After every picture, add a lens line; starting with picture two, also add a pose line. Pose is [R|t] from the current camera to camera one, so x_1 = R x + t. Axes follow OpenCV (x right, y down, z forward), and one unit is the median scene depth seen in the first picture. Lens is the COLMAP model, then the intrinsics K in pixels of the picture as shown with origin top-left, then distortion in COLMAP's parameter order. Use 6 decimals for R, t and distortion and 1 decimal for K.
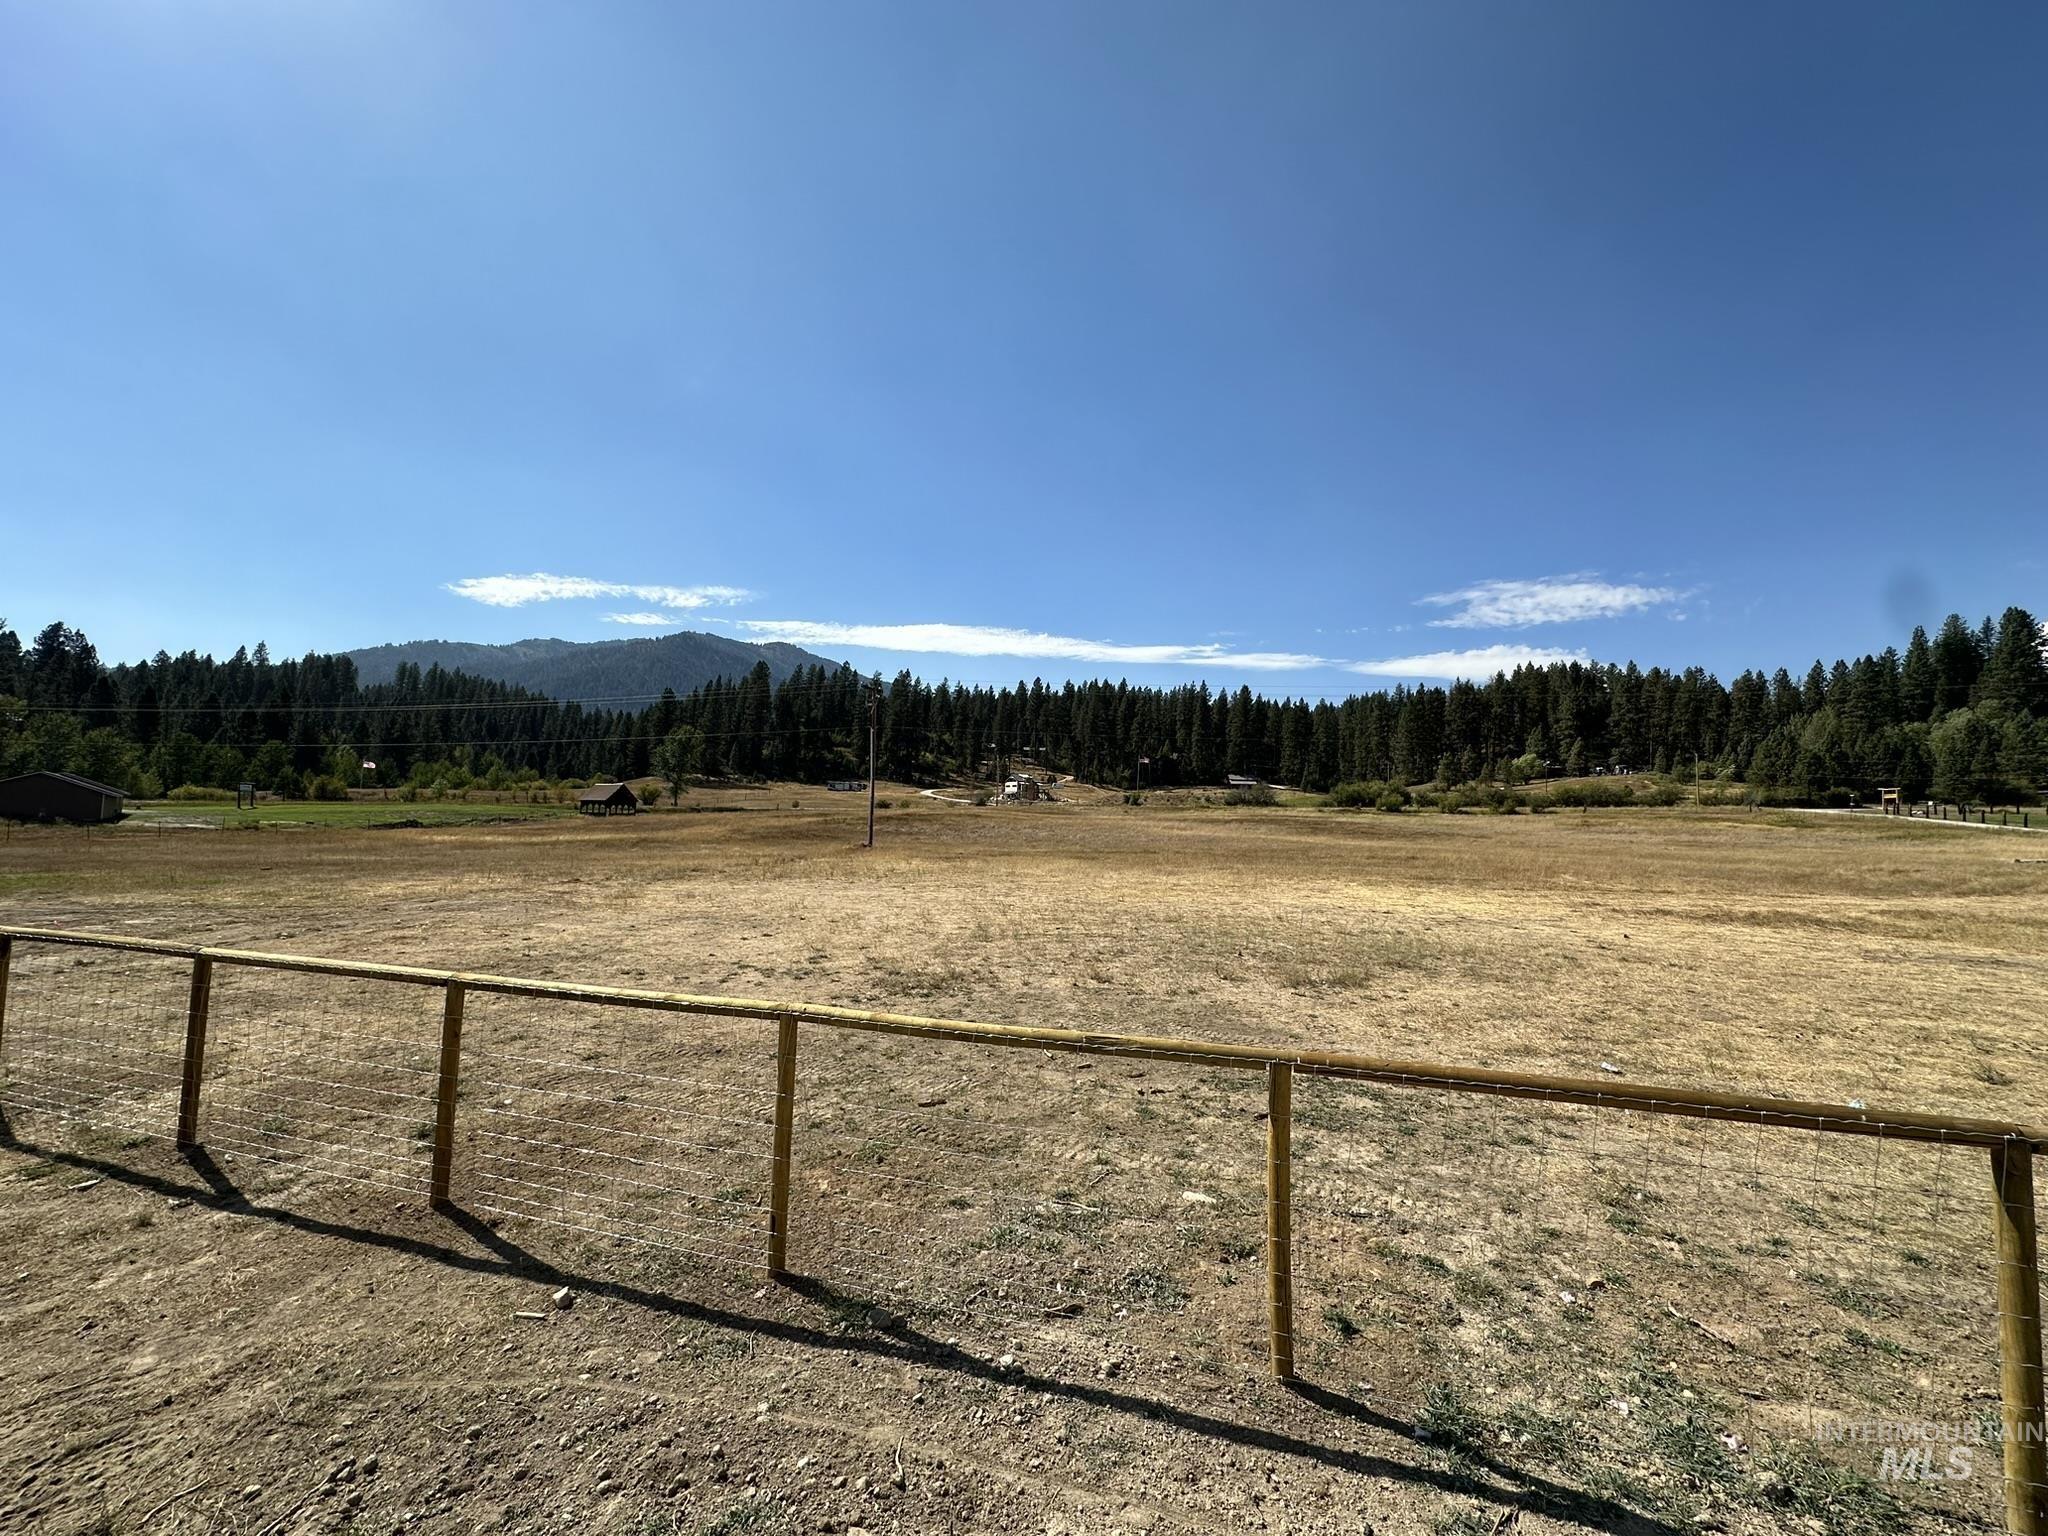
lens RADIAL K [[818.1, 0, 1031.0], [0, 818.1, 771.0], [0, 0, 1]] dist [-0.004032, 0.001905]
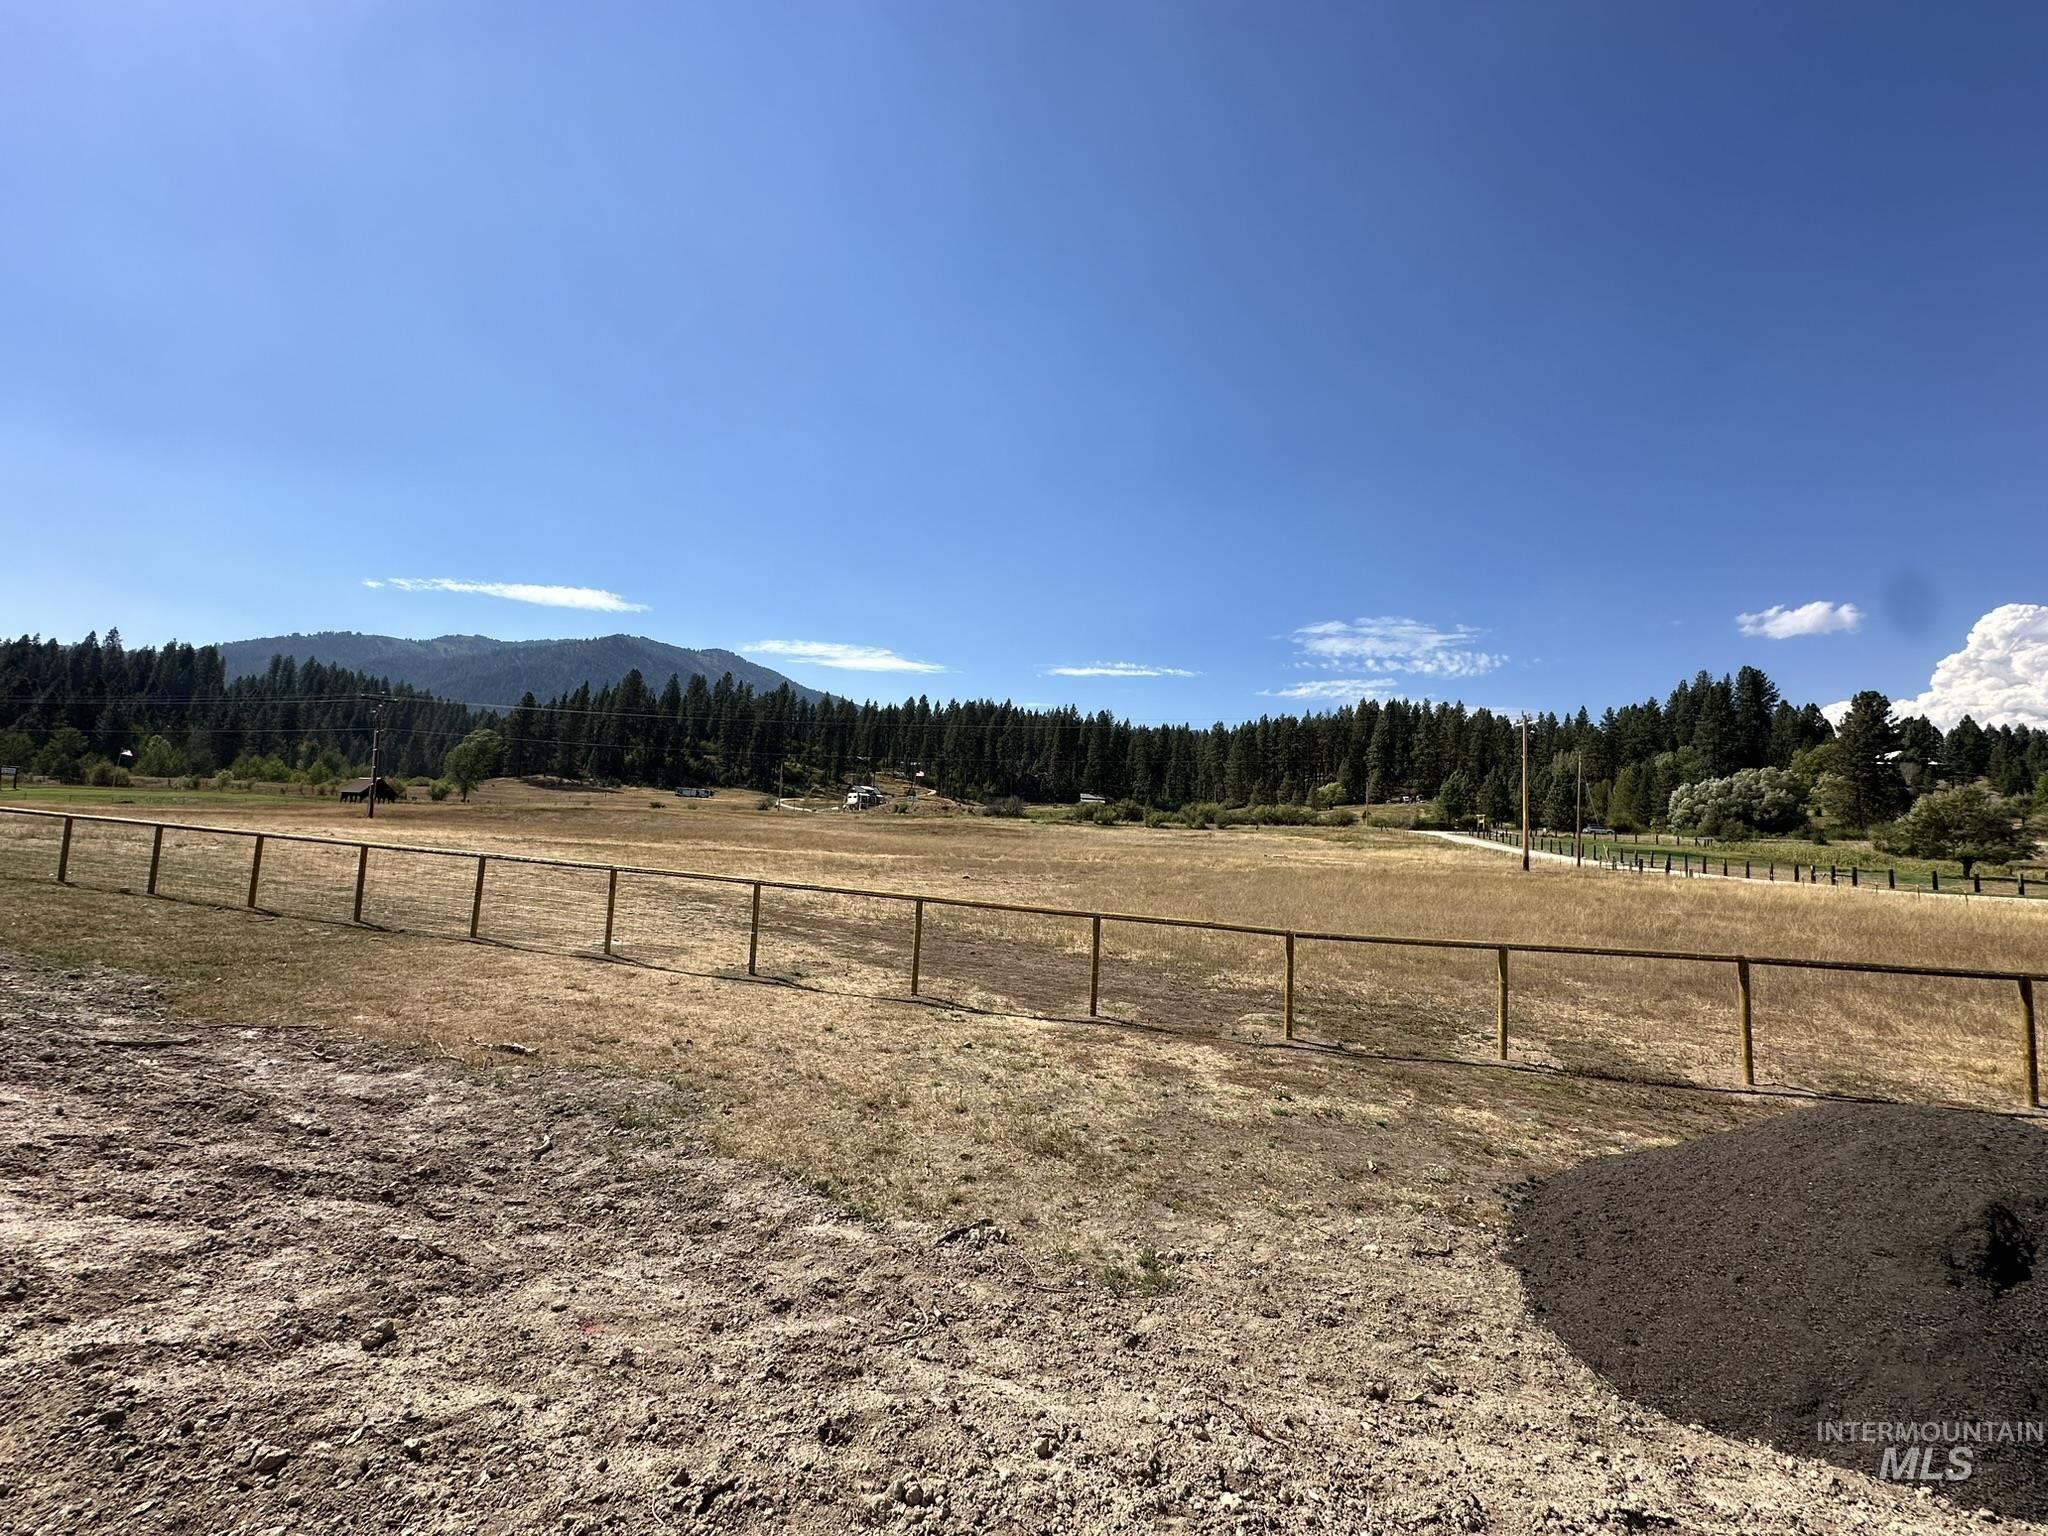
lens RADIAL K [[818.1, 0, 1033.5], [0, 818.1, 760.9], [0, 0, 1]] dist [-0.004032, 0.001905]
pose [[0.997182, 0.032947, 0.067392, 0.102813], [-0.030671, 0.998933, -0.034526, 0.001291], [-0.068457, 0.032362, 0.997129, -0.052418]]
